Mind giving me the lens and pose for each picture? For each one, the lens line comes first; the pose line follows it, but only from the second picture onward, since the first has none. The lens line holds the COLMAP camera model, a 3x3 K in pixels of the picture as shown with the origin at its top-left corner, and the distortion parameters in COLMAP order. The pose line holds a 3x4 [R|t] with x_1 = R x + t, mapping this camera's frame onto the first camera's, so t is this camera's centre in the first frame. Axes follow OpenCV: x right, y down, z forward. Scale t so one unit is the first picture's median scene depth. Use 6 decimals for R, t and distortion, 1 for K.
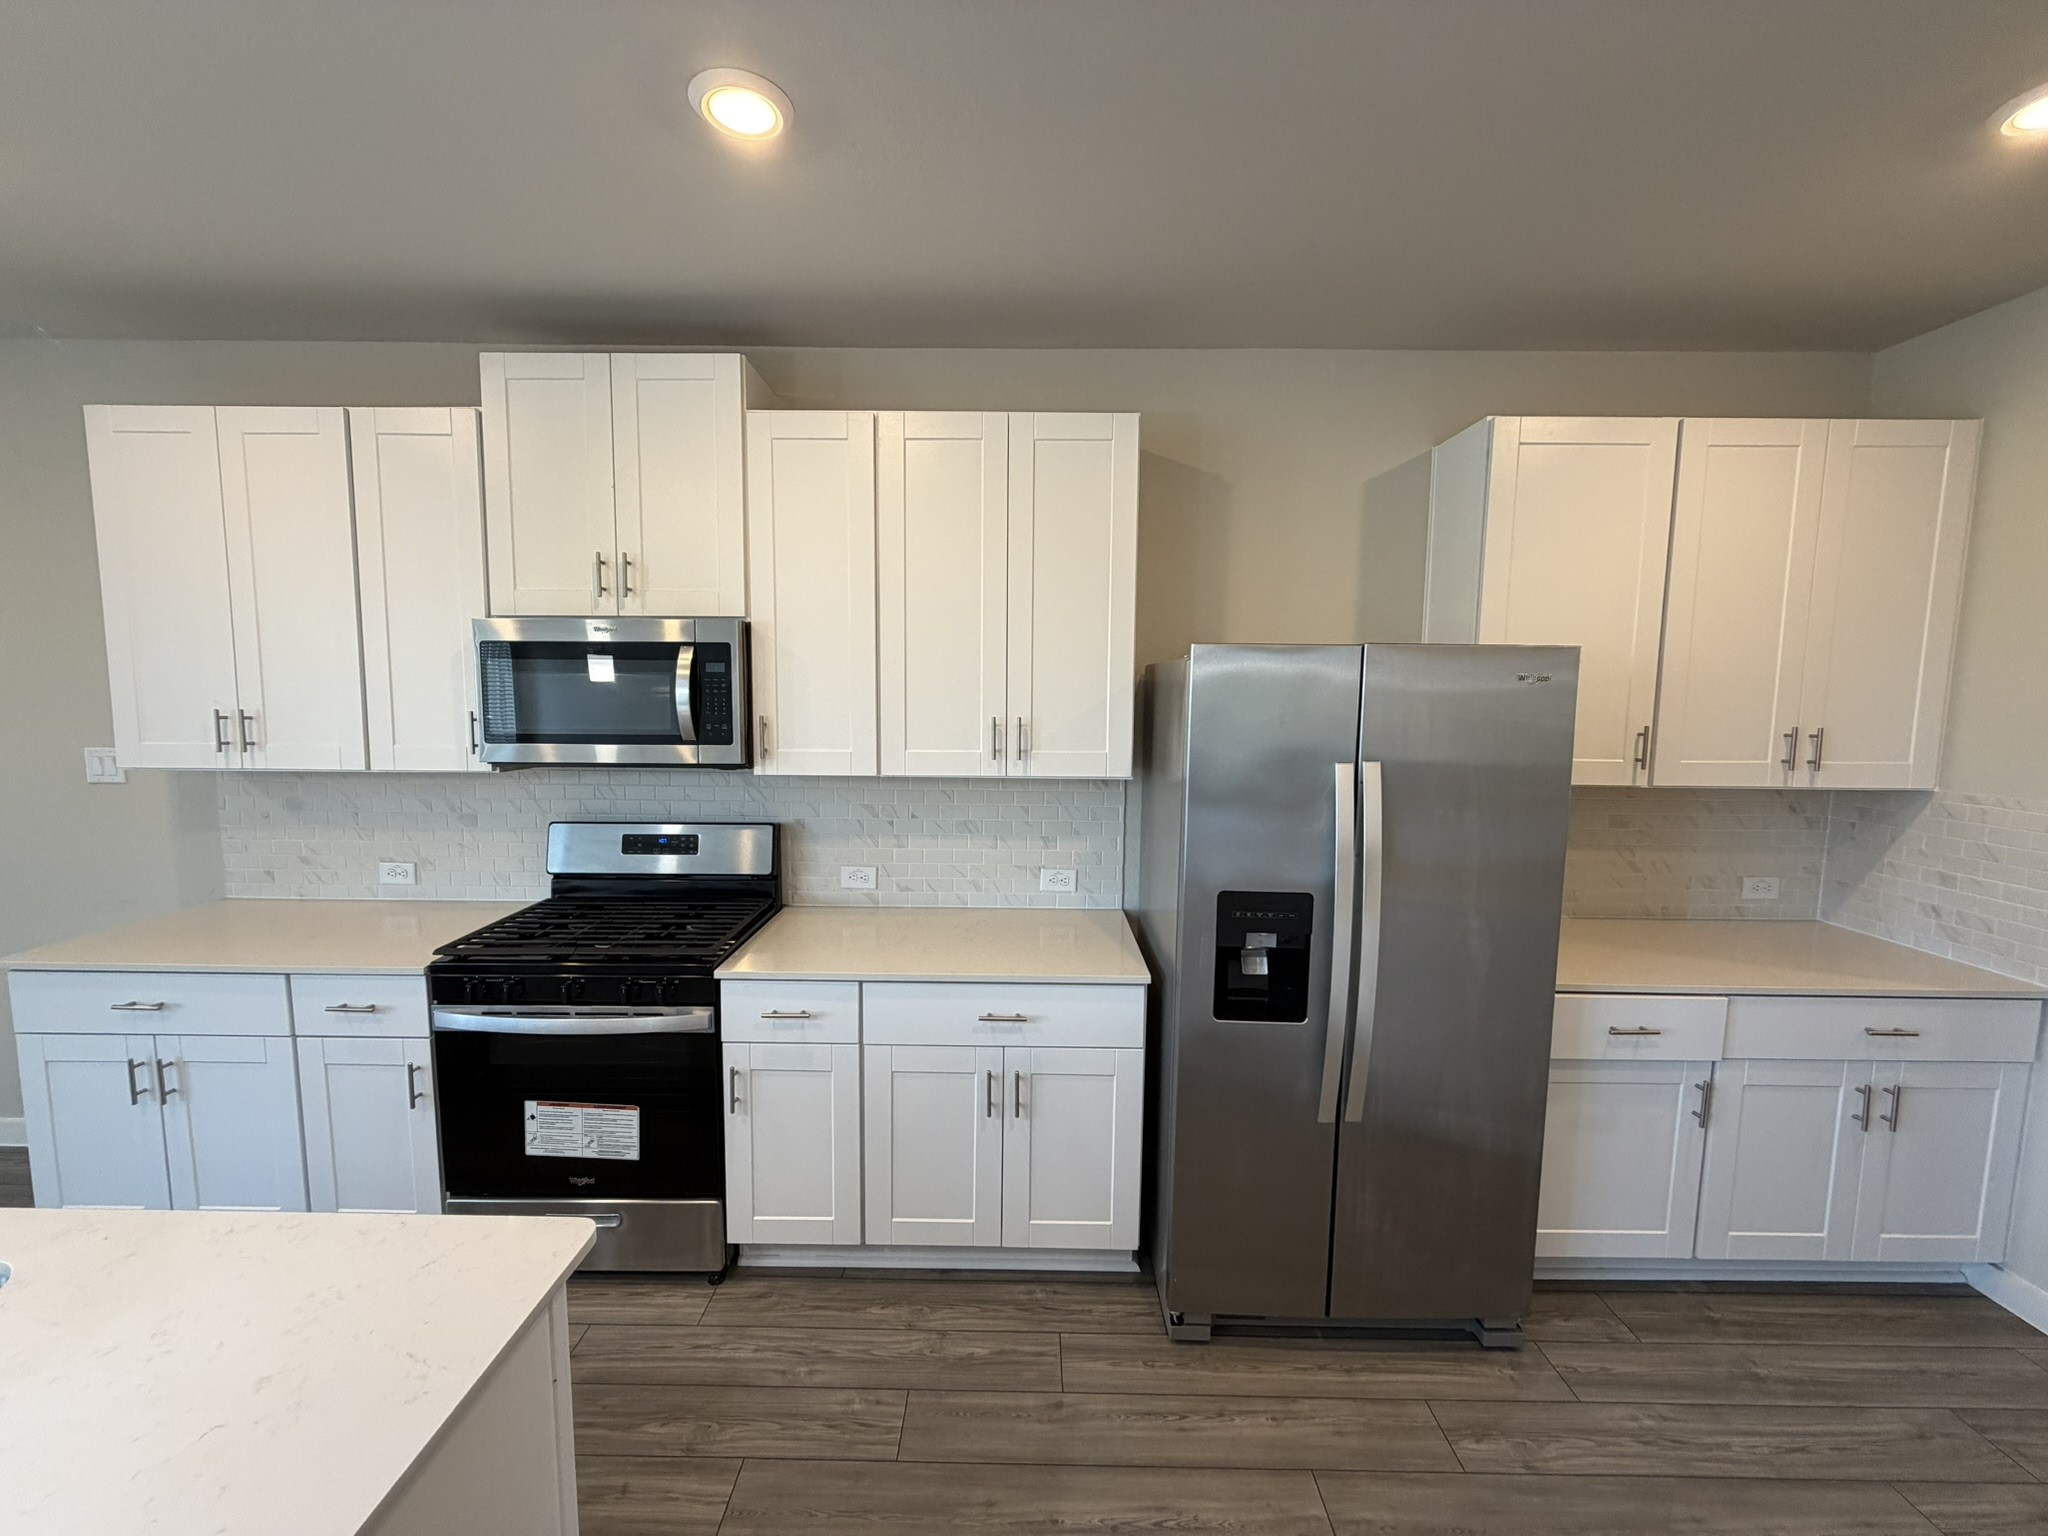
lens RADIAL K [[816.1, 0, 1021.4], [0, 816.1, 765.4], [0, 0, 1]] dist [0.000847, 0.001050]
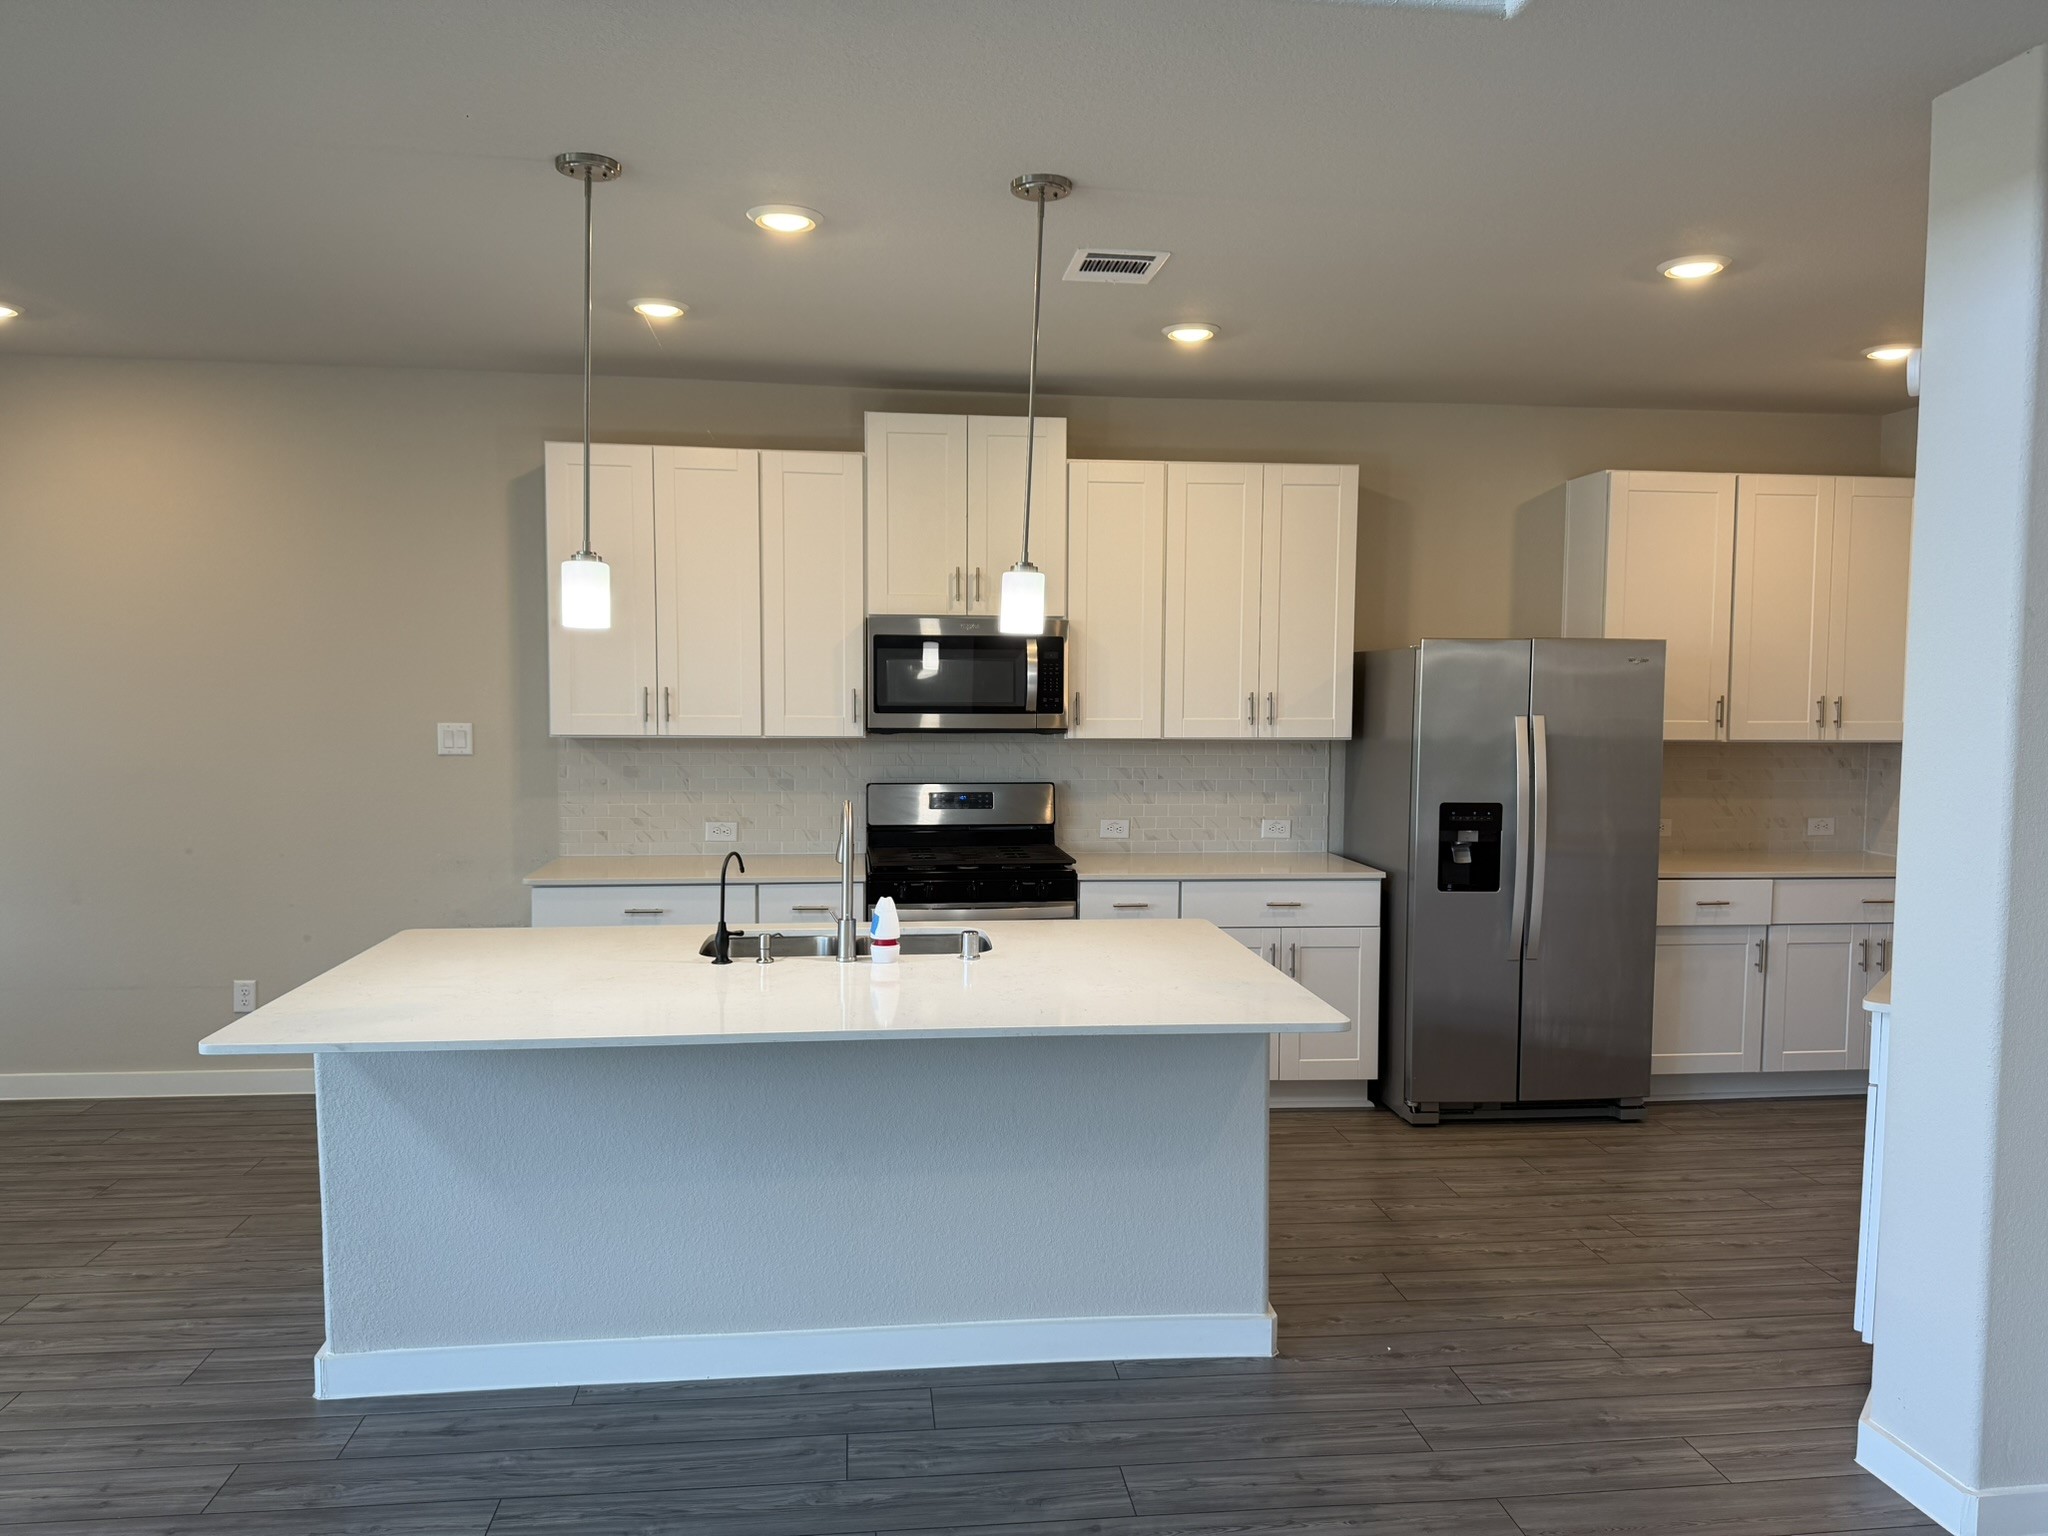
lens RADIAL K [[1439.2, 0, 1012.9], [0, 1439.2, 768.5], [0, 0, 1]] dist [0.048549, -0.041767]
pose [[0.993008, -0.009493, 0.117663, -0.702474], [0.013637, 0.999313, -0.034462, 0.141575], [-0.117255, 0.035825, 0.992455, -1.273877]]
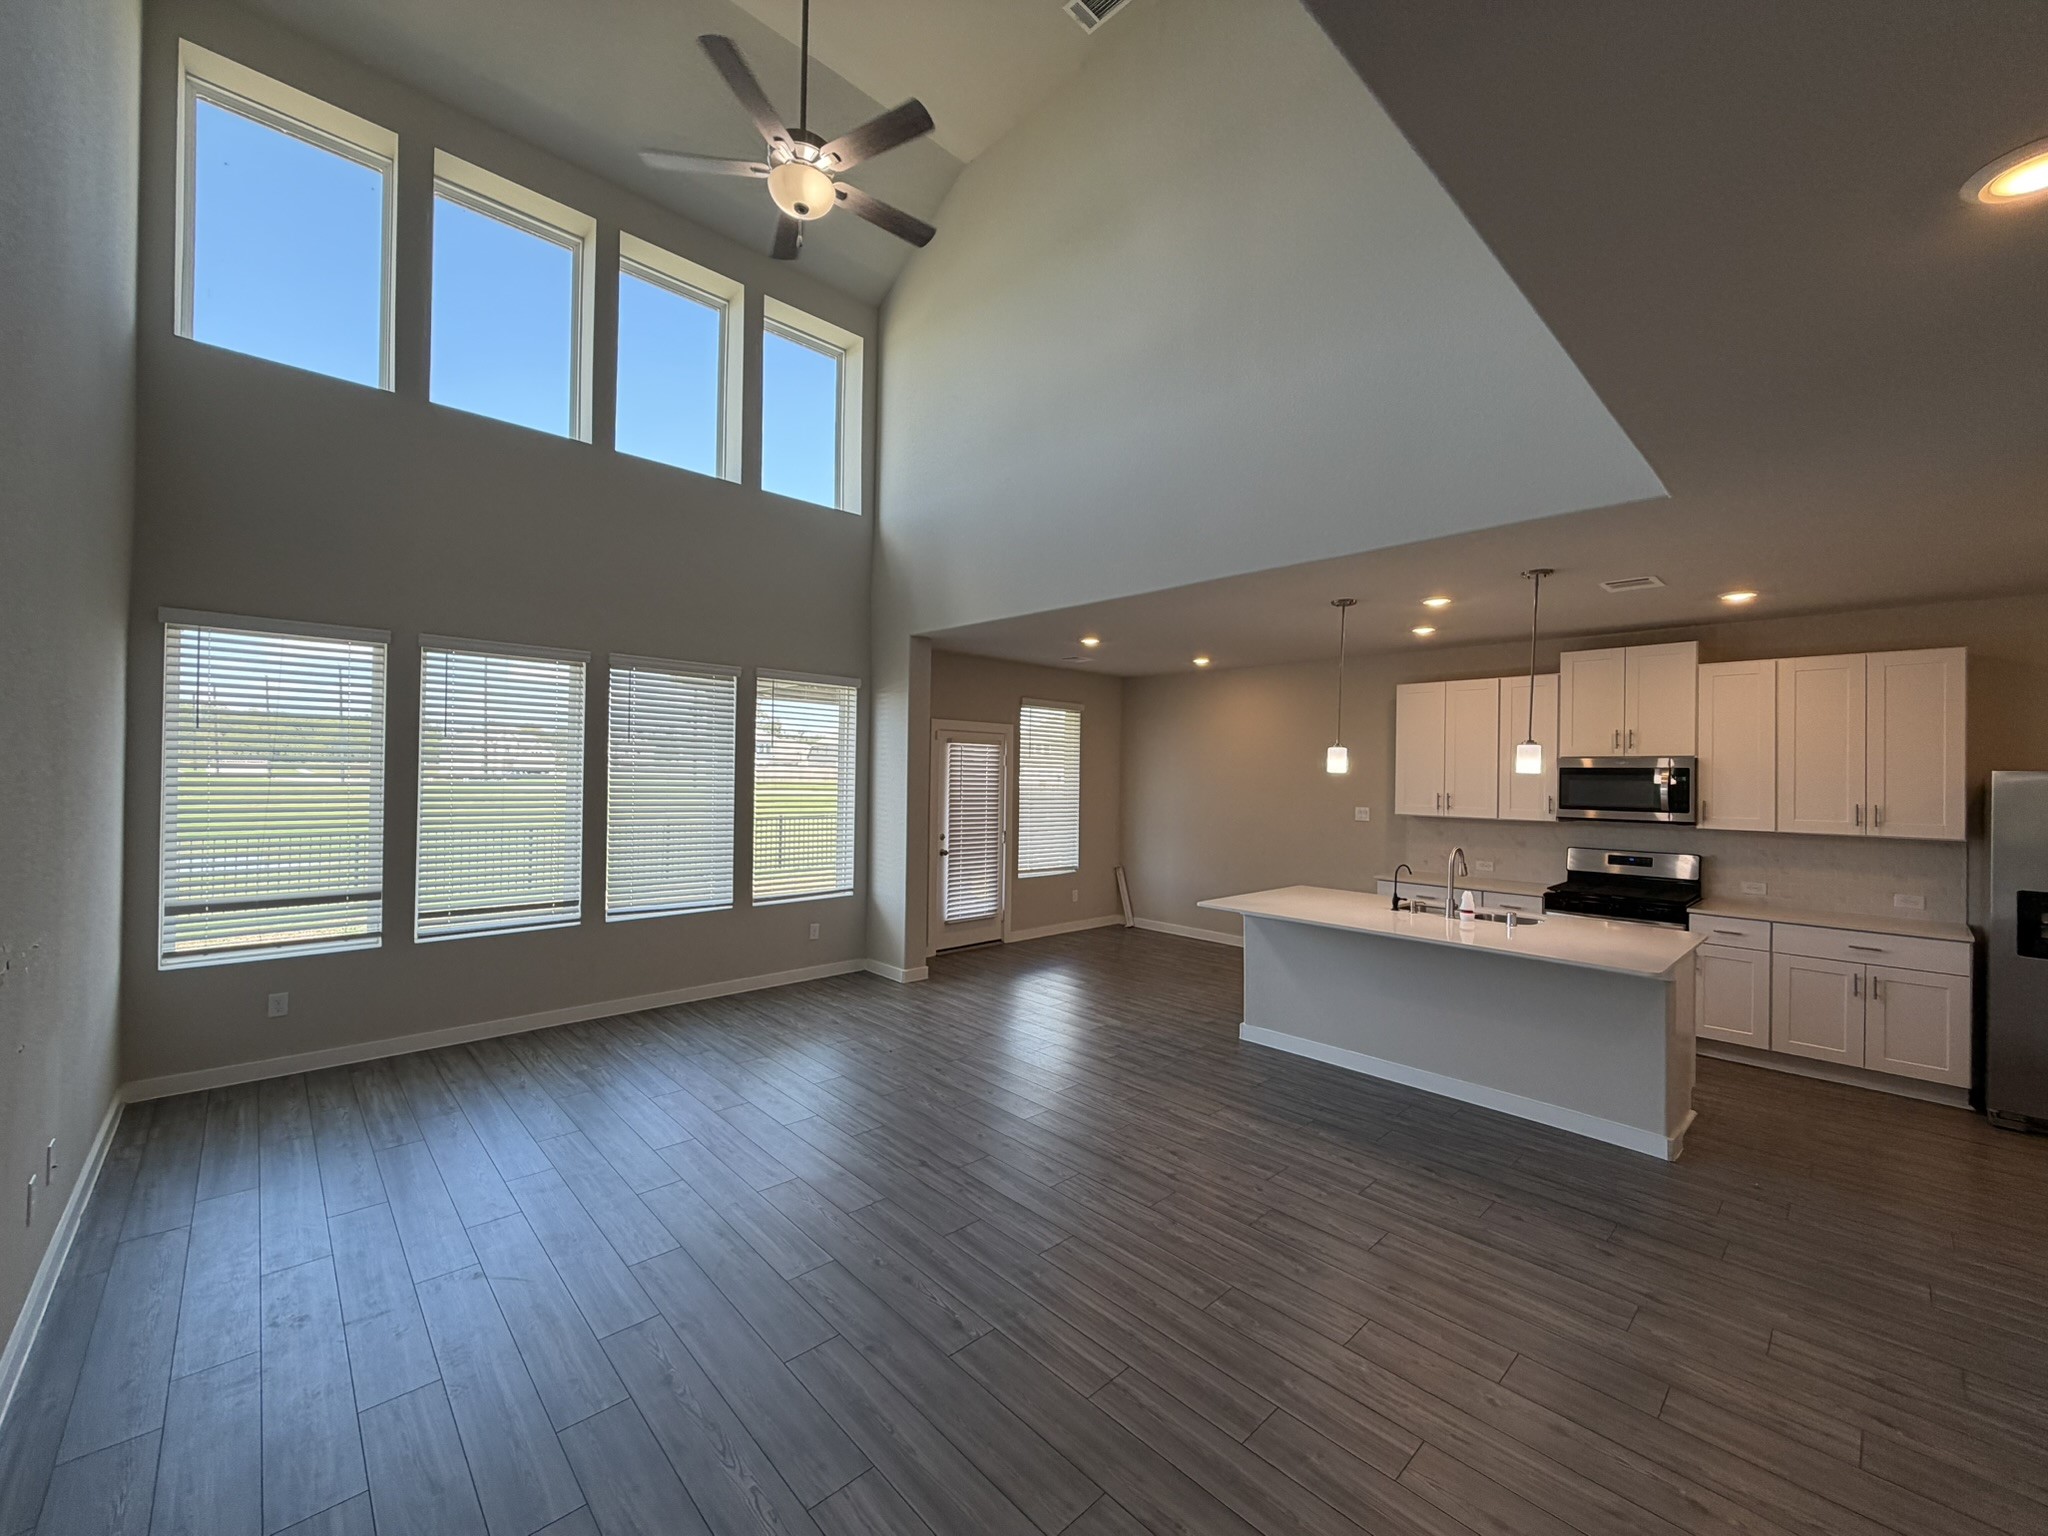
lens RADIAL K [[816.1, 0, 1024.1], [0, 816.1, 766.8], [0, 0, 1]] dist [0.000847, 0.001050]
pose [[0.691410, -0.005252, -0.722444, 0.003045], [-0.077070, 0.993731, -0.080984, 0.168766], [0.718340, 0.111672, 0.686671, -1.841916]]
